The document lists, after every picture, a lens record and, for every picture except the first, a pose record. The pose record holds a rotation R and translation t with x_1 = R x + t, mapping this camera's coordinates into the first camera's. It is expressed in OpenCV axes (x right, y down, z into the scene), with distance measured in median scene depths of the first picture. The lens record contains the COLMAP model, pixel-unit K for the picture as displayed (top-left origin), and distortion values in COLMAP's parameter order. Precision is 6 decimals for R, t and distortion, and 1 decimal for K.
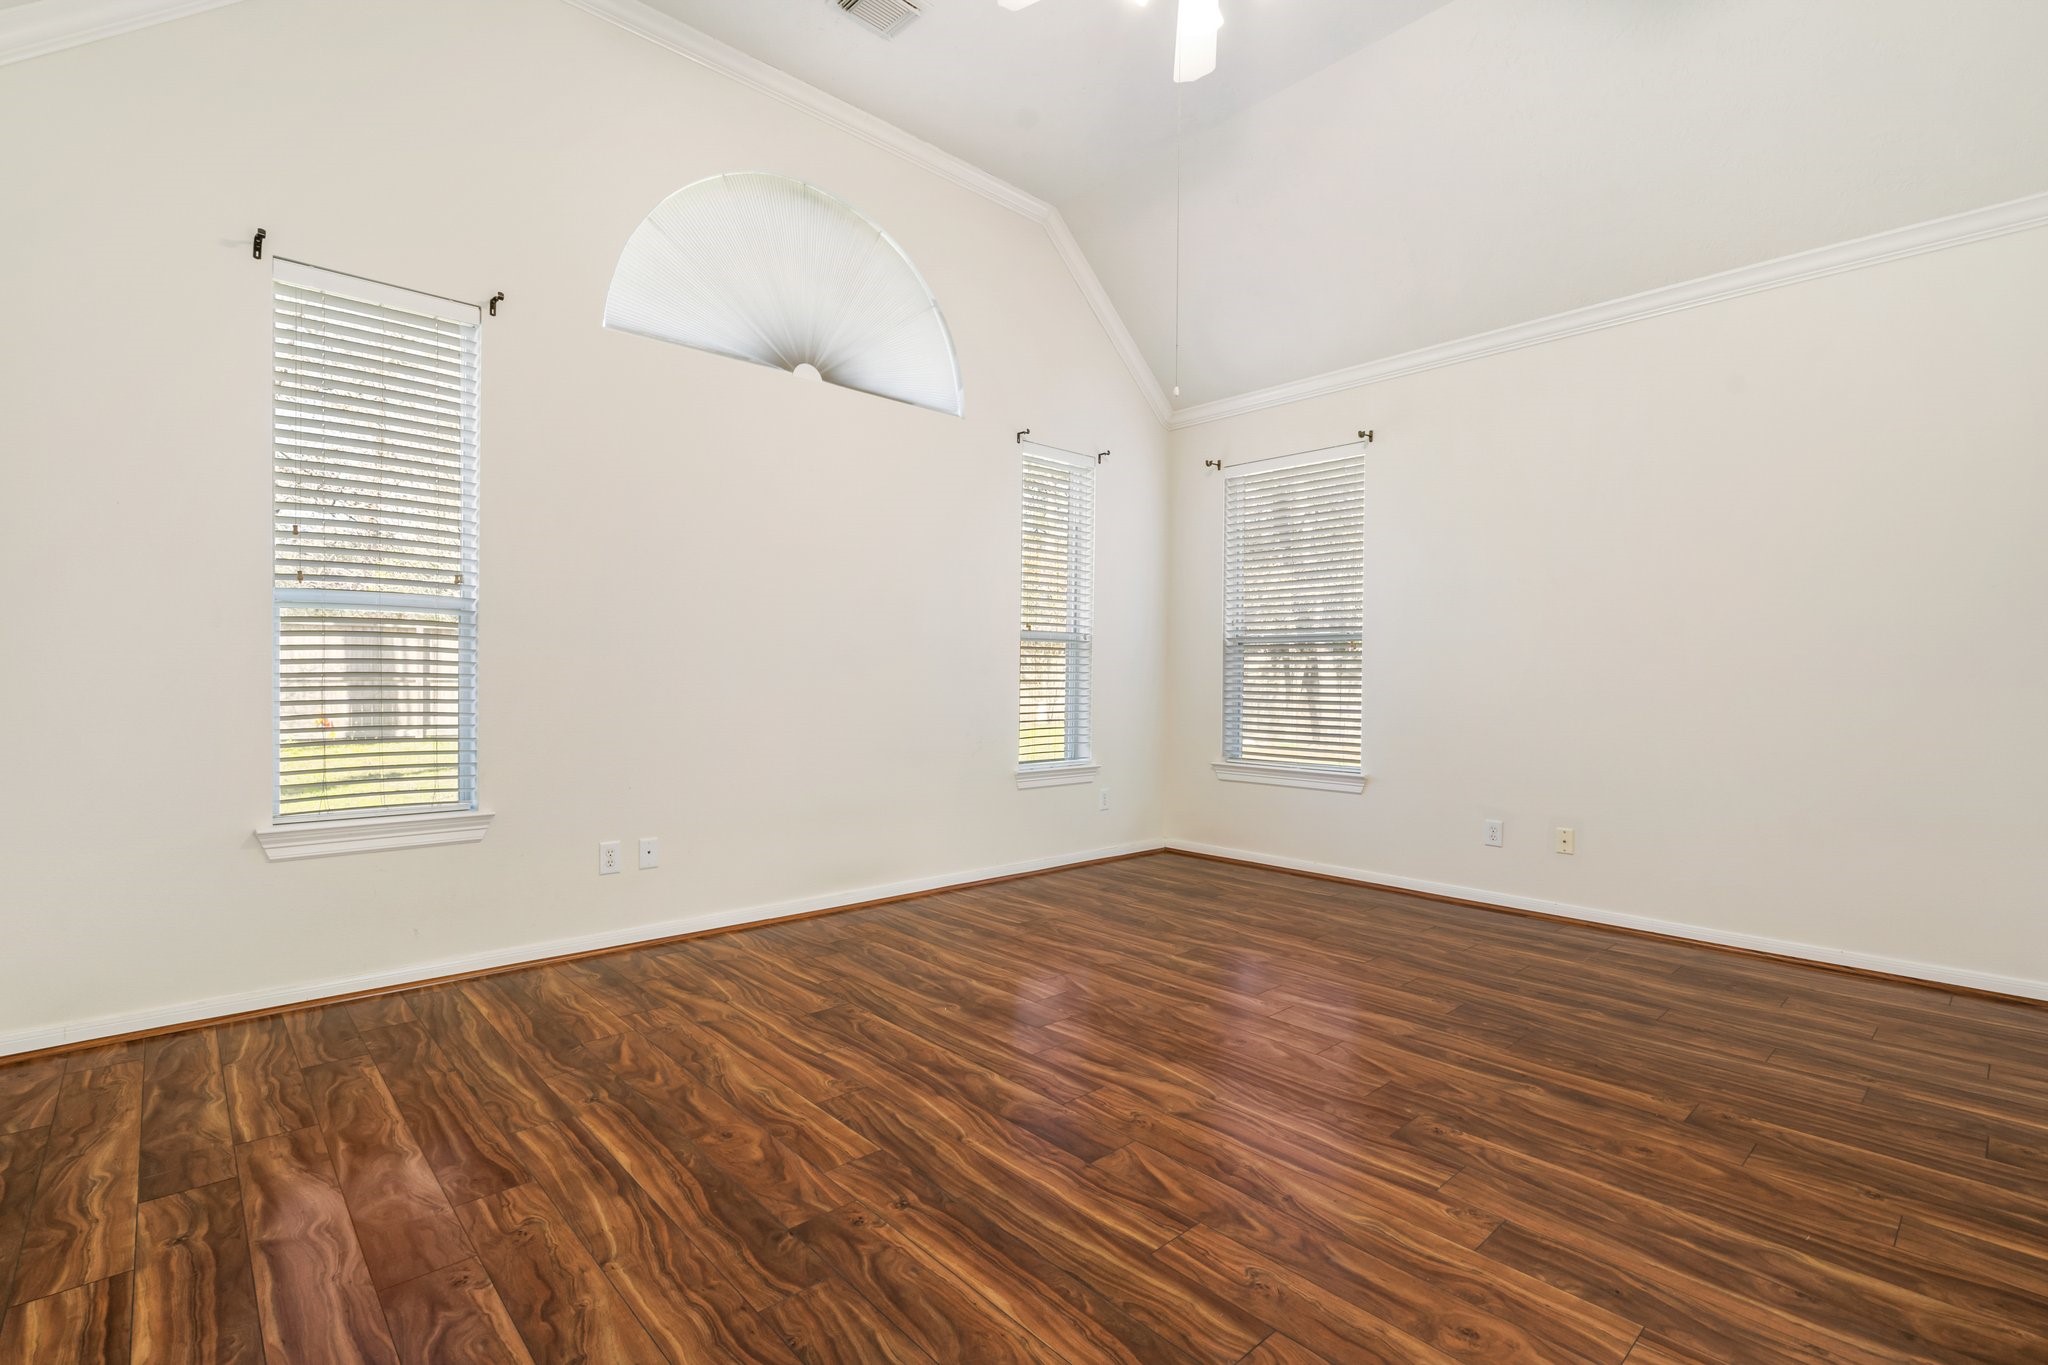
lens RADIAL K [[944.8, 0, 1010.2], [0, 944.8, 679.5], [0, 0, 1]] dist [-0.001103, 0.000741]
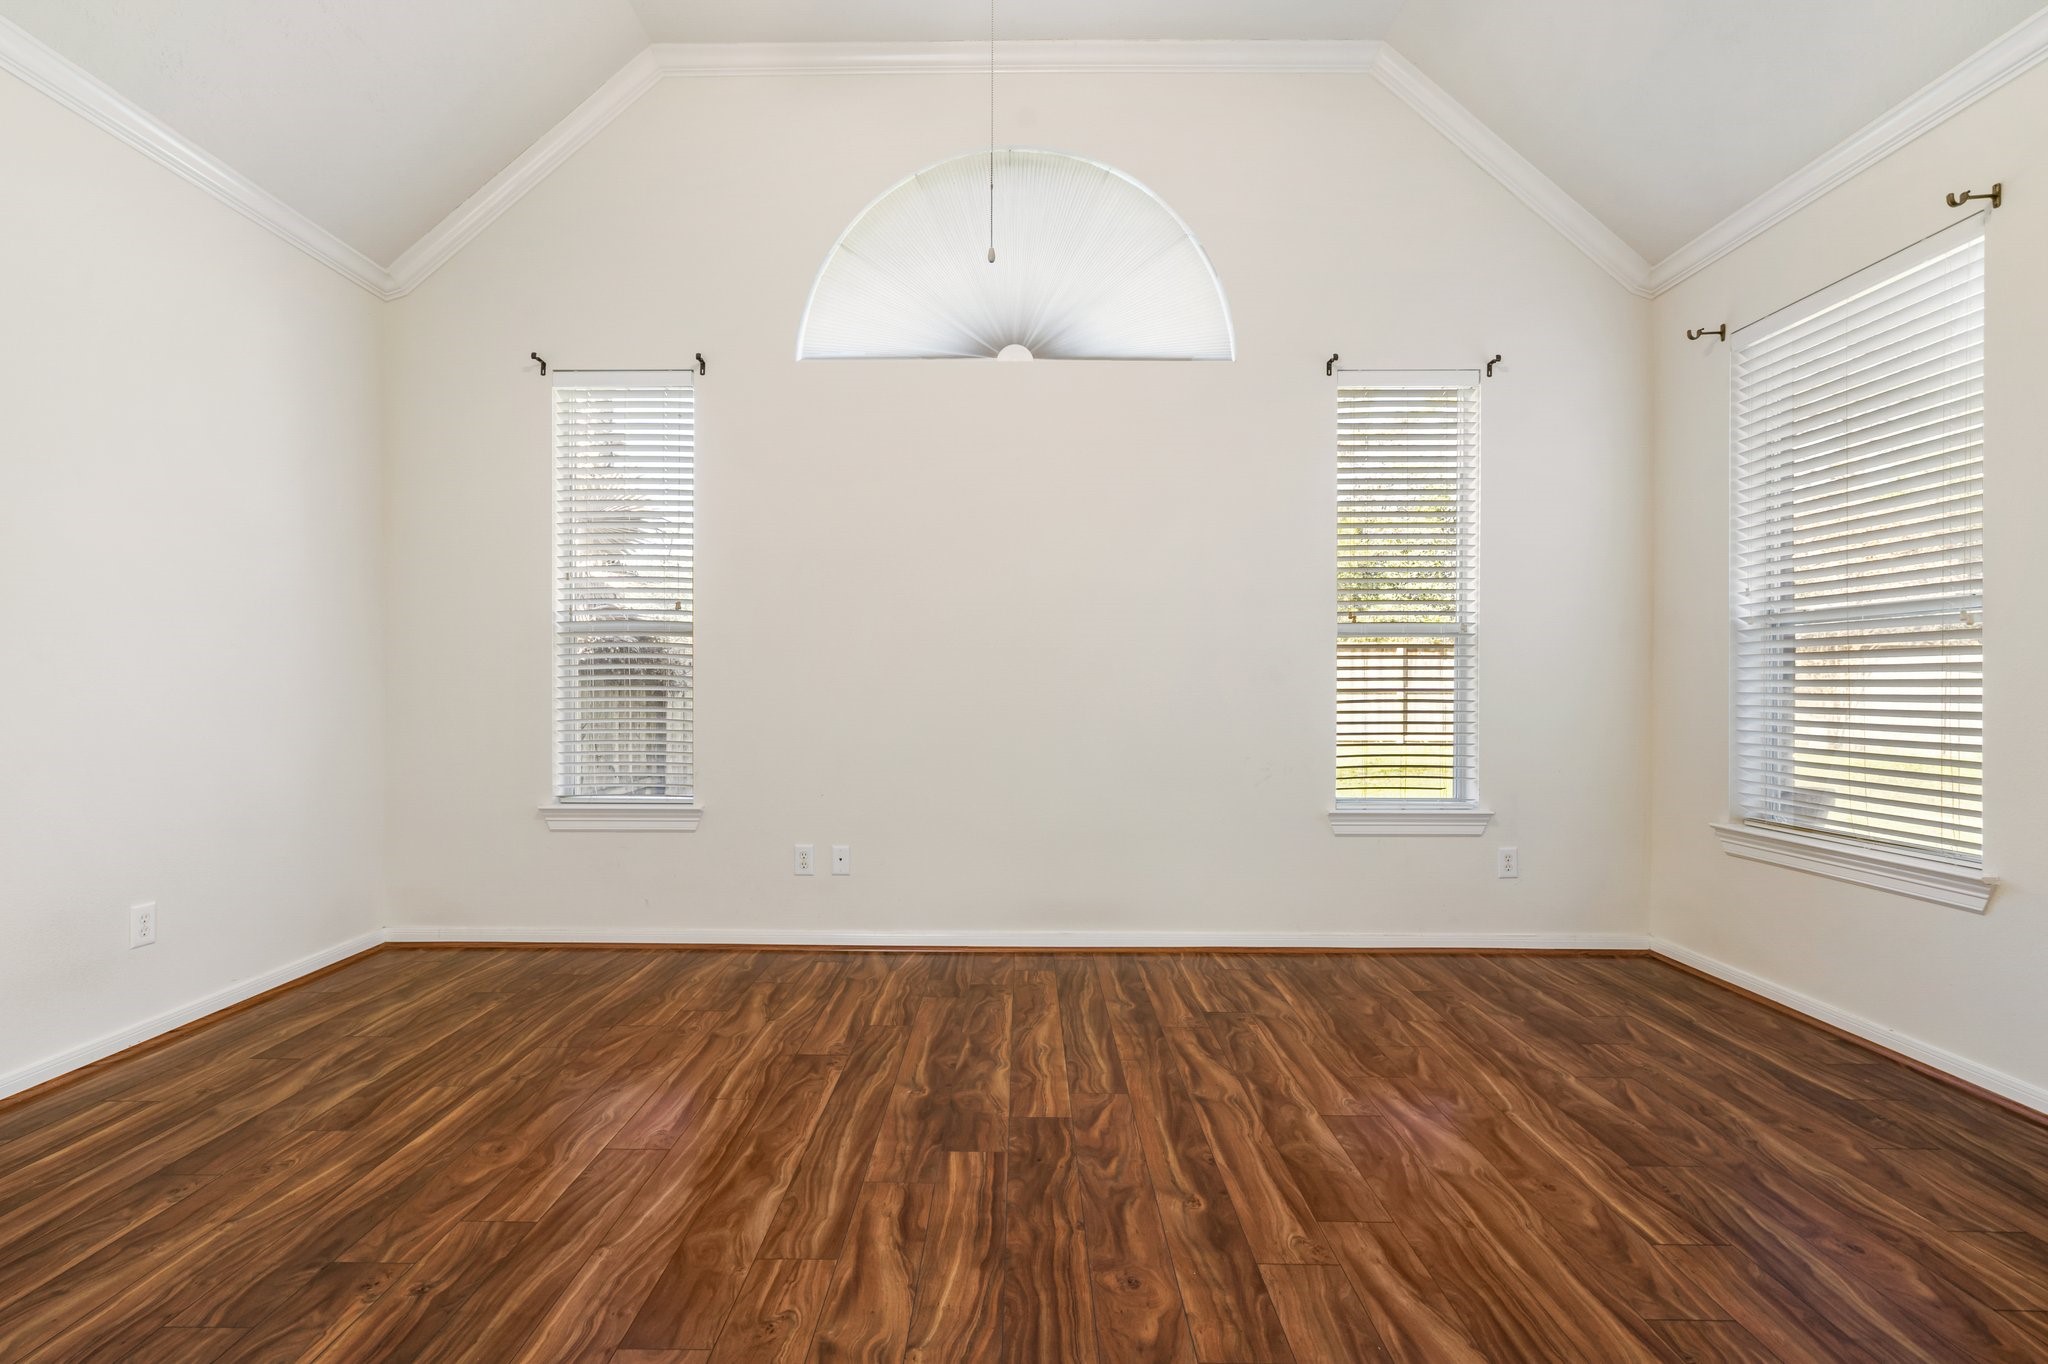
lens RADIAL K [[944.8, 0, 1002.1], [0, 944.8, 680.8], [0, 0, 1]] dist [-0.001103, 0.000741]
pose [[0.728273, -0.010652, -0.685204, 0.592355], [0.004028, 0.999928, -0.011264, 0.001718], [0.685275, 0.005443, 0.728264, 0.486919]]
